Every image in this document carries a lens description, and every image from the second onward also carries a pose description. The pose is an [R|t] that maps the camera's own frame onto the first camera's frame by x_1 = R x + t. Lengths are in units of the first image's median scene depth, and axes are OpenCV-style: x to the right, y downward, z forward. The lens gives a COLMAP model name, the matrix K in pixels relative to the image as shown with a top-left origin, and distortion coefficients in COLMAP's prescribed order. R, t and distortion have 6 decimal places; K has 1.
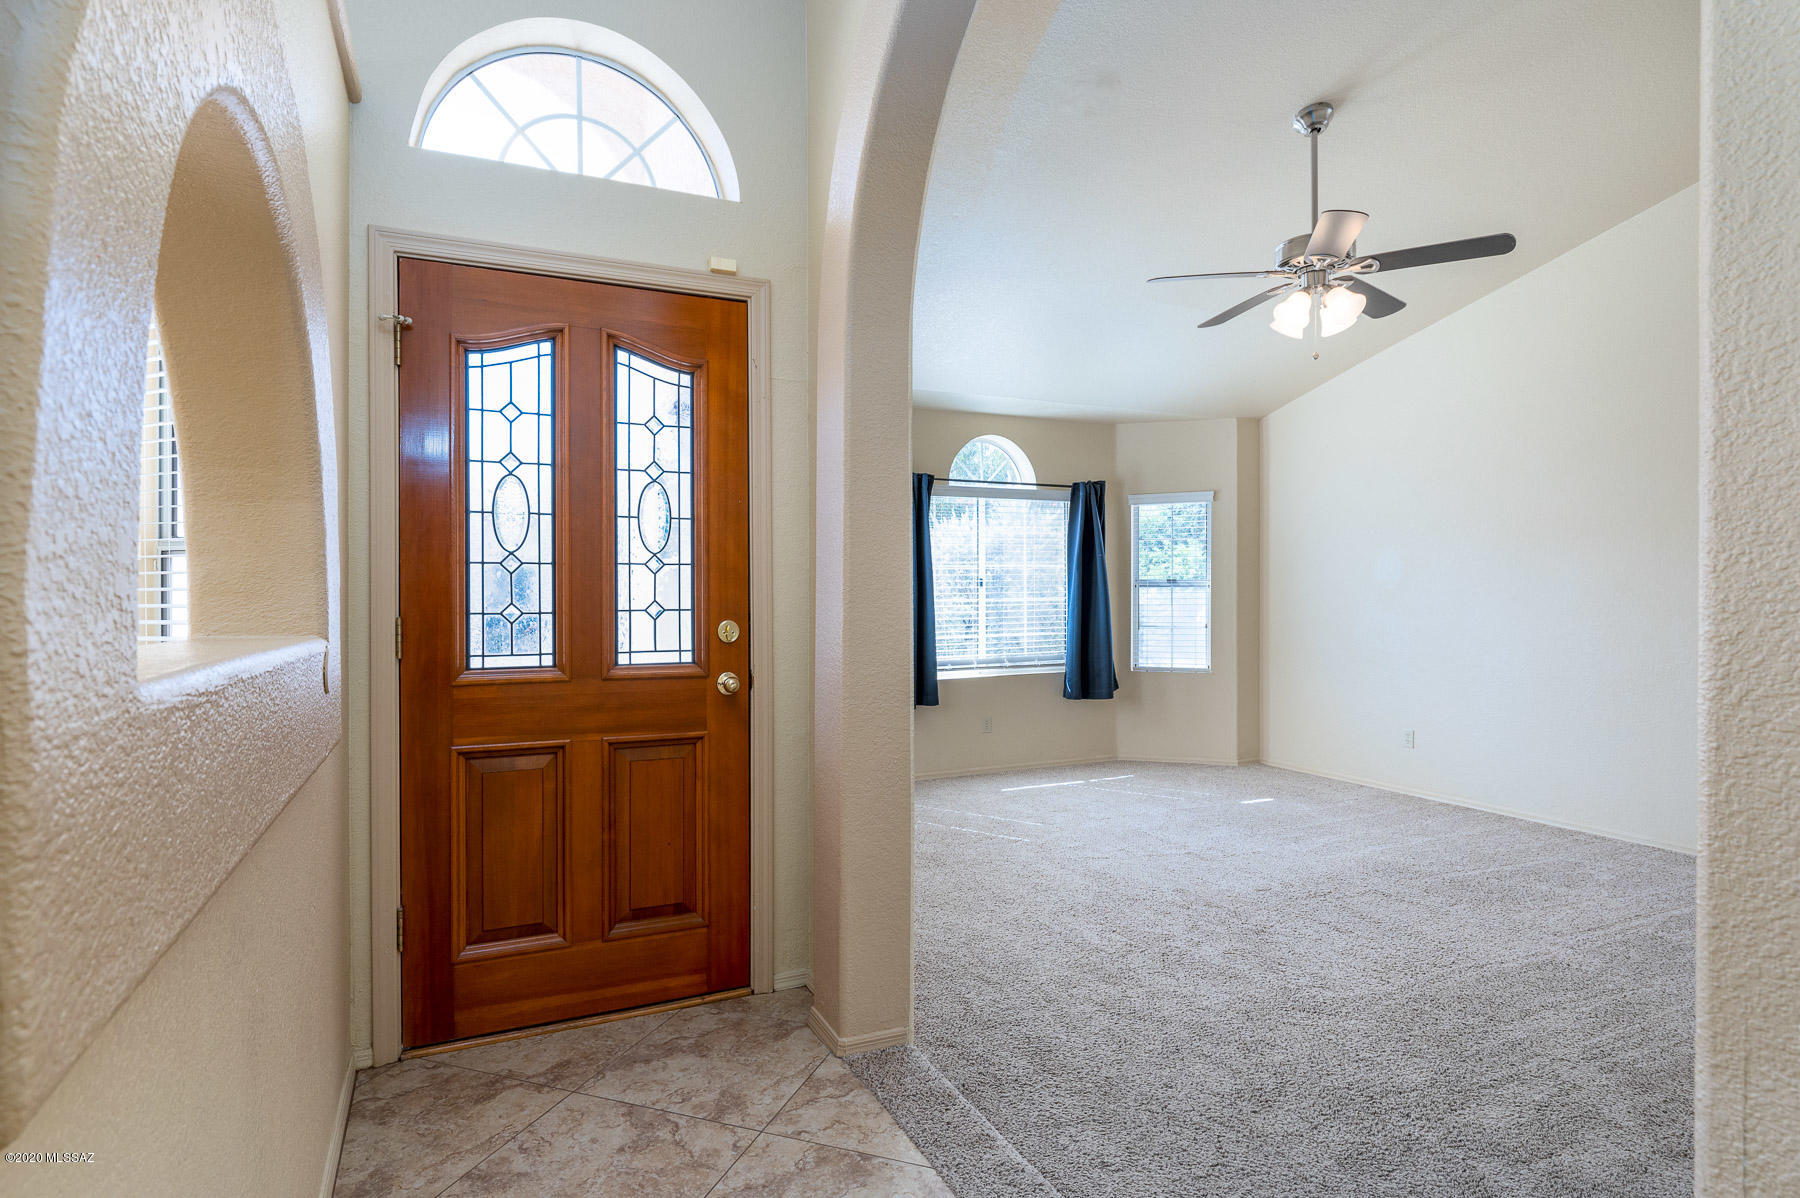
lens RADIAL K [[950.0, 0, 909.5], [0, 950.0, 605.0], [0, 0, 1]] dist [0.000202, -0.000377]
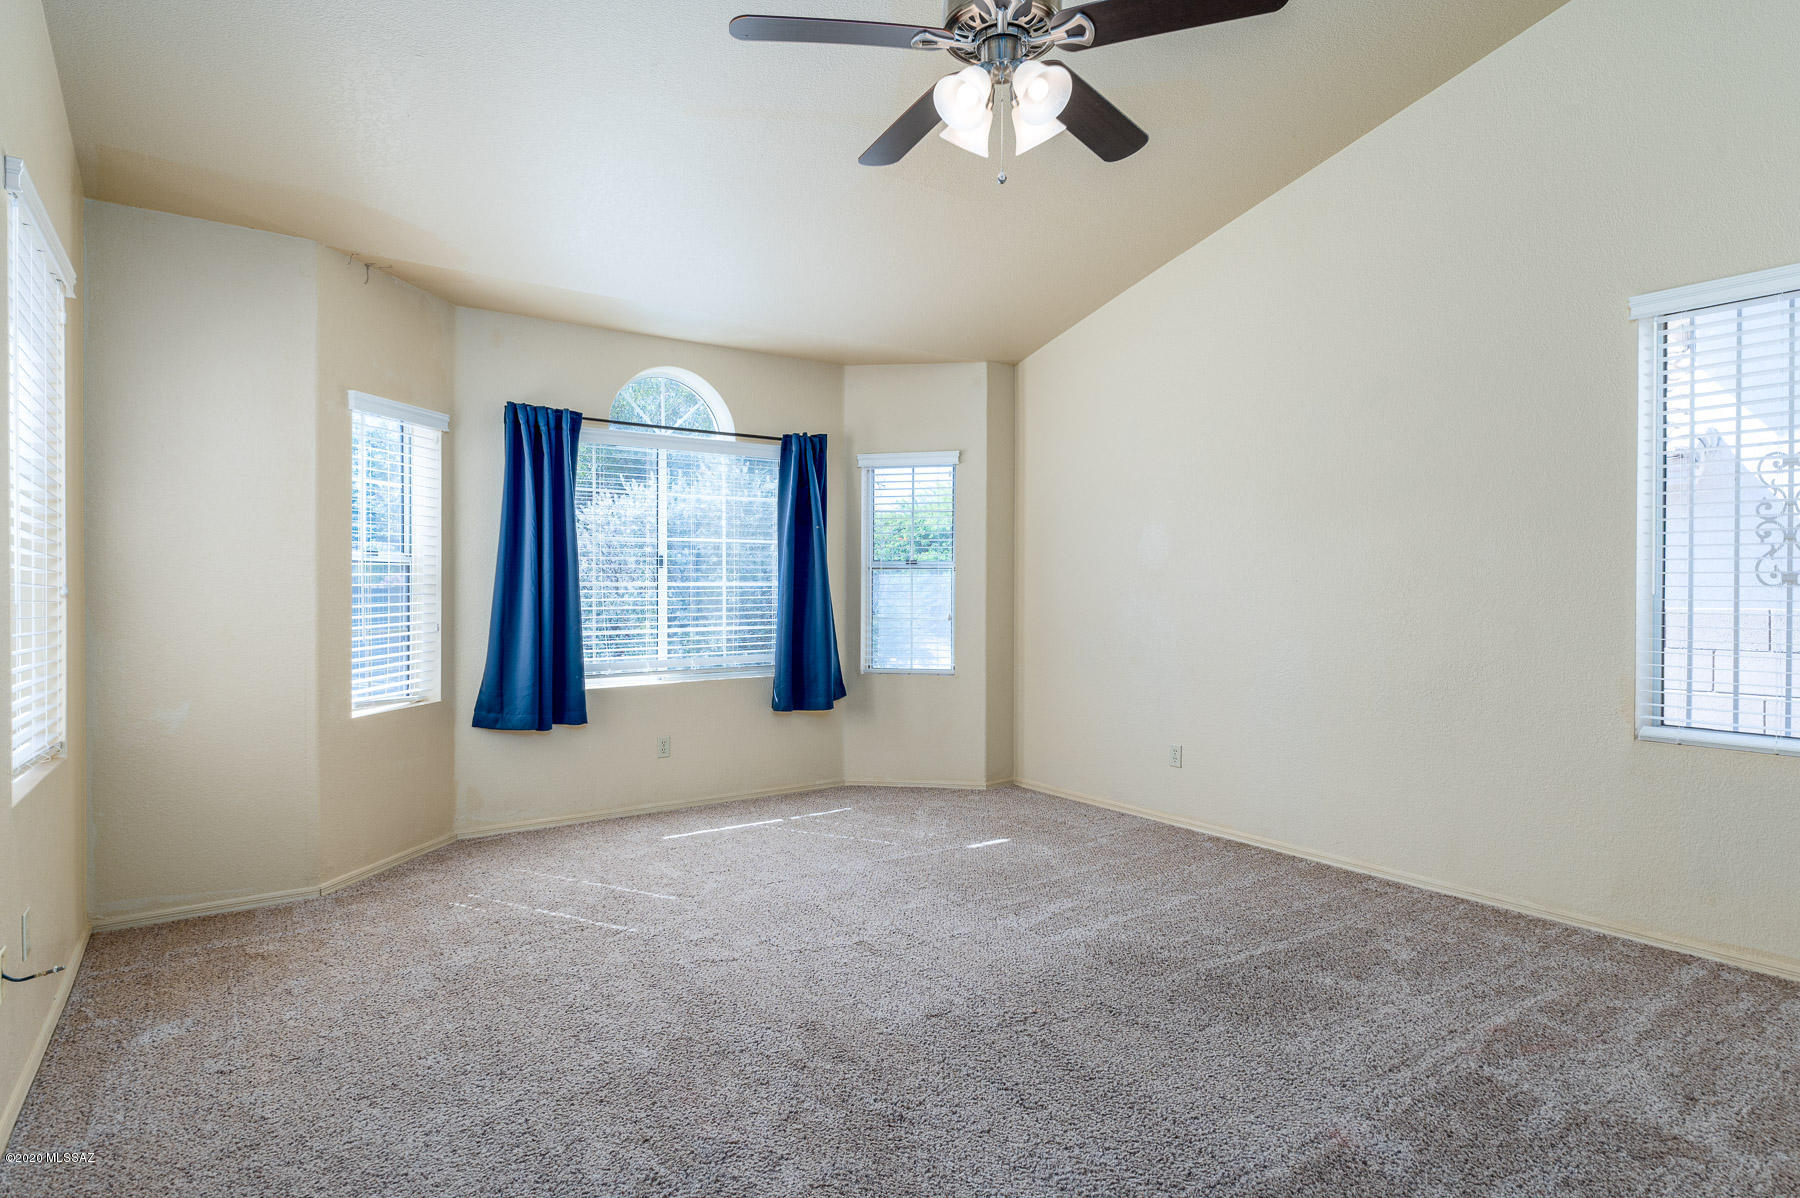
lens RADIAL K [[974.9, 0, 897.2], [0, 974.9, 610.2], [0, 0, 1]] dist [-0.000636, -0.000005]
pose [[0.985087, 0.000256, 0.172058, 0.255618], [-0.001789, 0.999960, 0.008755, 0.017515], [-0.172049, -0.008932, 0.985048, 0.386090]]
